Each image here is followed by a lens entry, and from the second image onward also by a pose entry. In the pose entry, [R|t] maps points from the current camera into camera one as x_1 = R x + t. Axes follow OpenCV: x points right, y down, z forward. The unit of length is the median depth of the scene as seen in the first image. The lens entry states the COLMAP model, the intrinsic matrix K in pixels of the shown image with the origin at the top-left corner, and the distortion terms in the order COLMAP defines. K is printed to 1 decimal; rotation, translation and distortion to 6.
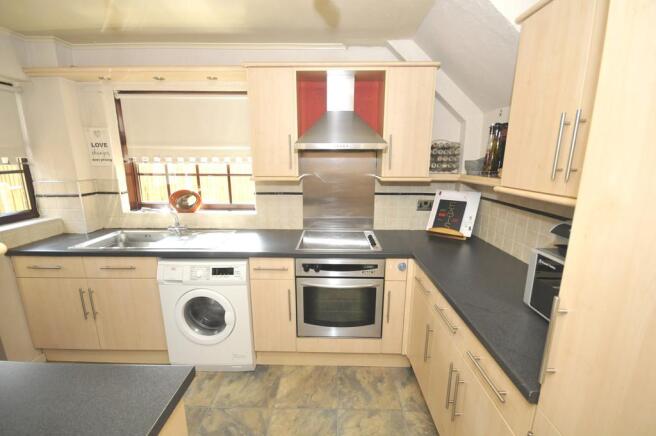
lens RADIAL K [[289.7, 0, 323.8], [0, 289.7, 220.9], [0, 0, 1]] dist [-0.004188, -0.003086]
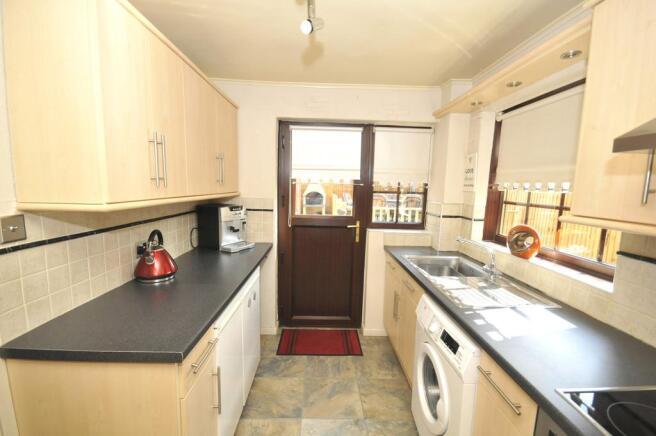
lens RADIAL K [[289.7, 0, 326.2], [0, 289.7, 222.9], [0, 0, 1]] dist [-0.004188, -0.003086]
pose [[0.030512, 0.129139, -0.991157, 0.243971], [-0.225807, 0.966874, 0.119024, -0.097447], [0.973694, 0.220178, 0.058661, 0.508183]]
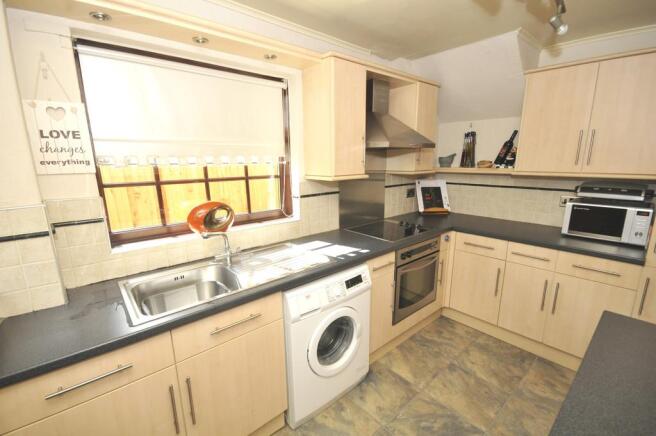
lens RADIAL K [[289.7, 0, 329.8], [0, 289.7, 220.8], [0, 0, 1]] dist [-0.004188, -0.003086]
pose [[0.744301, -0.152235, 0.650262, -0.805079], [0.152222, 0.986715, 0.056767, -0.063057], [-0.650265, 0.056732, 0.757586, 0.296346]]
